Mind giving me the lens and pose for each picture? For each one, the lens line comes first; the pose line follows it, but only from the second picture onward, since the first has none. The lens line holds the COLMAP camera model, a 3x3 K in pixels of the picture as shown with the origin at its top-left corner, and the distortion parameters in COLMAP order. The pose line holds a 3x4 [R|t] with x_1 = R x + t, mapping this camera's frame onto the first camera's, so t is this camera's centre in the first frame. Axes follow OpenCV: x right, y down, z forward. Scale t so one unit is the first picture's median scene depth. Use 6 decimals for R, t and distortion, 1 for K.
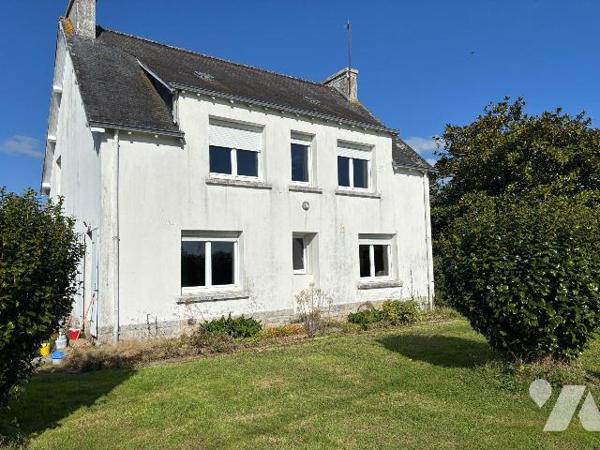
lens RADIAL K [[450.3, 0, 302.2], [0, 450.3, 227.3], [0, 0, 1]] dist [0.117797, -0.203321]
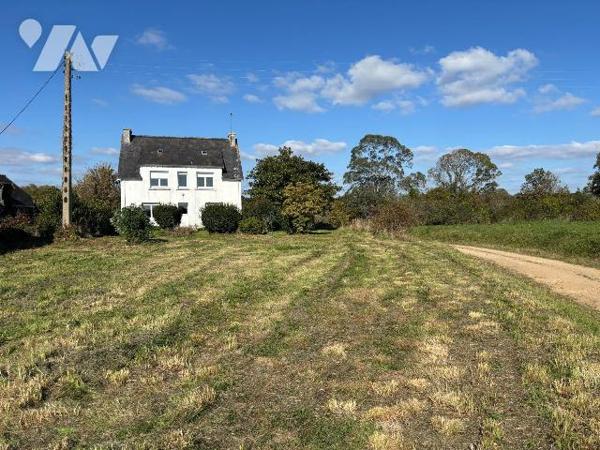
lens RADIAL K [[450.3, 0, 302.2], [0, 450.3, 227.3], [0, 0, 1]] dist [0.117797, -0.203321]
pose [[0.936976, 0.024710, -0.348519, 2.045130], [0.011965, 0.994642, 0.102689, -0.143146], [0.349189, -0.100387, 0.931659, -1.855195]]
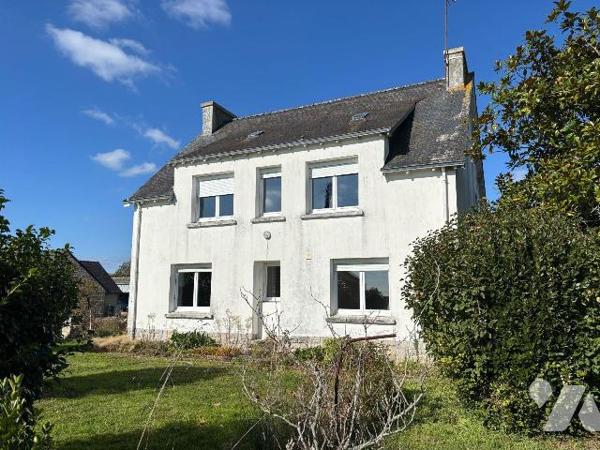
lens RADIAL K [[450.3, 0, 302.2], [0, 450.3, 227.3], [0, 0, 1]] dist [0.117797, -0.203321]
pose [[0.491459, -0.104374, -0.864624, 0.987351], [0.042359, 0.994482, -0.095973, 0.038497], [0.869870, 0.010542, 0.493168, 0.577876]]
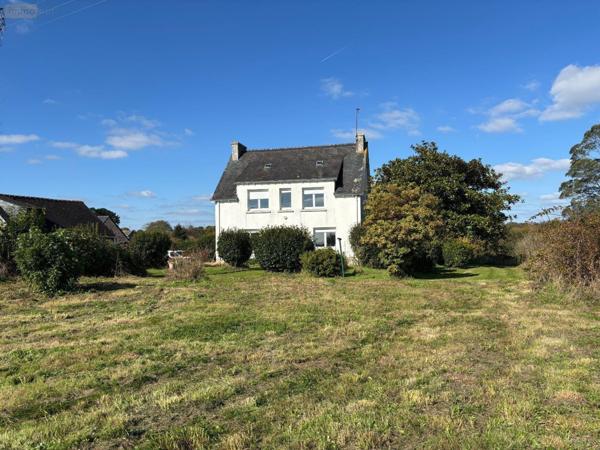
lens RADIAL K [[450.3, 0, 302.2], [0, 450.3, 227.3], [0, 0, 1]] dist [0.117797, -0.203321]
pose [[0.667577, -0.018619, -0.744308, 2.011167], [0.052000, 0.998412, 0.021664, -0.045951], [0.742723, -0.053167, 0.667485, -0.631272]]
